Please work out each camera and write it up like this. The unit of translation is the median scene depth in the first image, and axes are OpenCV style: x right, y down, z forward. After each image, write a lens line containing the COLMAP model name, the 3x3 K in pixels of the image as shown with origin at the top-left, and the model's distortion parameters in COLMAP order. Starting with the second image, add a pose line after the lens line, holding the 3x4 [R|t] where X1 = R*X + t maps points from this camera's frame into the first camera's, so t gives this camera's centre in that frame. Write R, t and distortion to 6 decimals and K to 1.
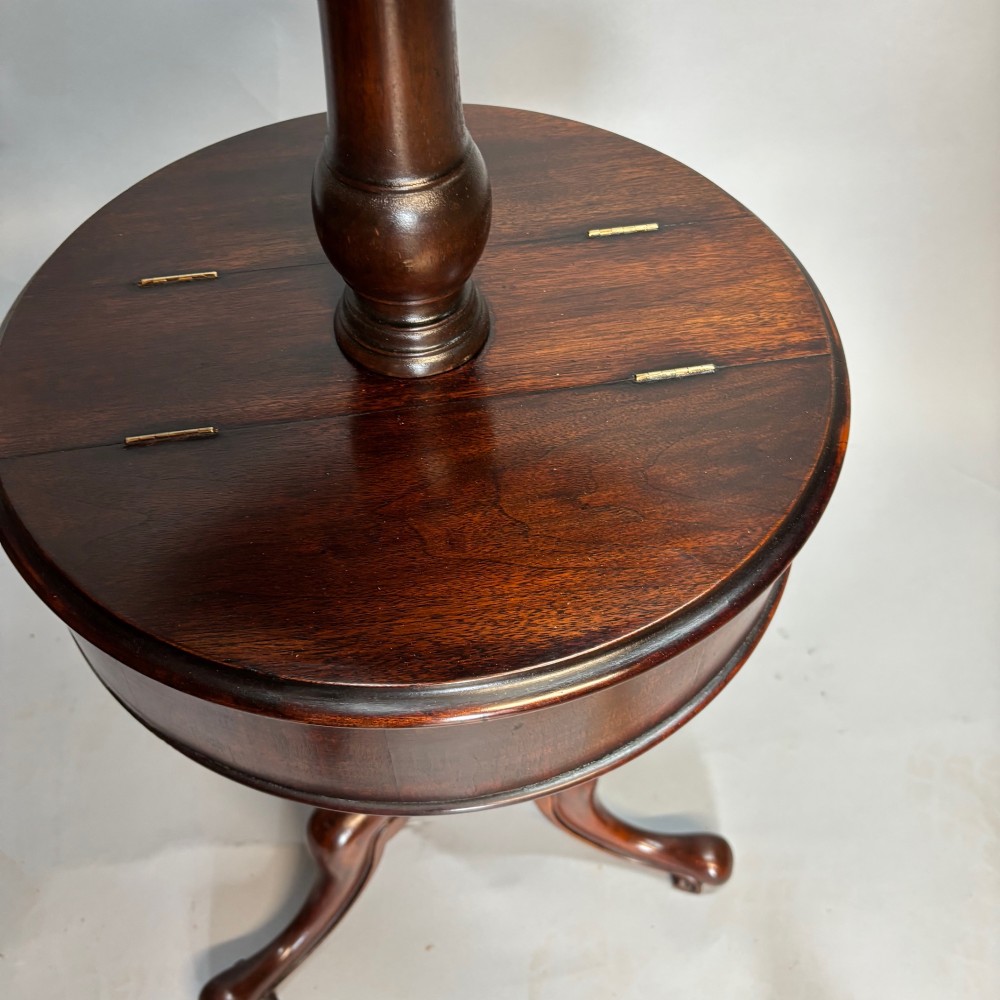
lens RADIAL K [[1035.0, 0, 518.5], [0, 1035.0, 500.4], [0, 0, 1]] dist [-0.004059, 0.005622]
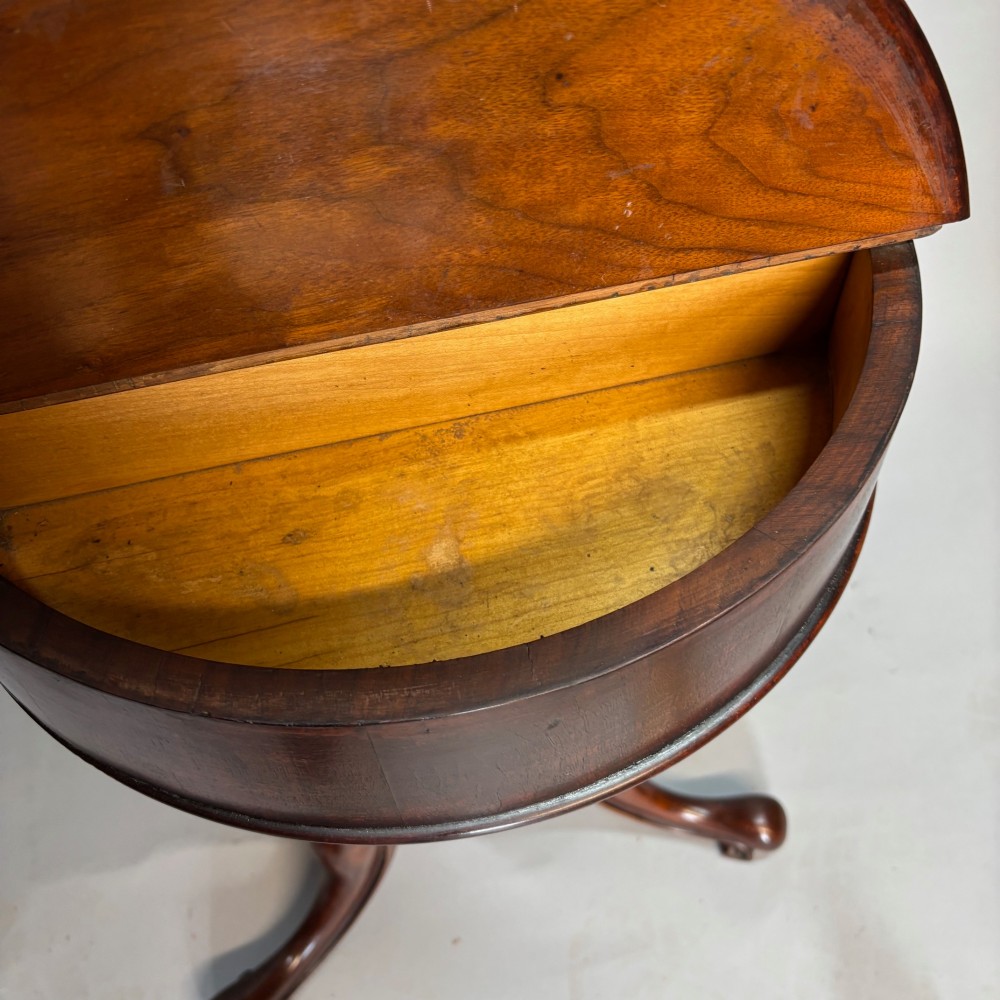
lens RADIAL K [[1035.0, 0, 518.5], [0, 1035.0, 500.4], [0, 0, 1]] dist [-0.004059, 0.005622]
pose [[0.997844, -0.065633, -0.000485, -0.007289], [0.065573, 0.996570, 0.050488, 0.009770], [-0.002831, -0.050411, 0.998725, 0.136017]]
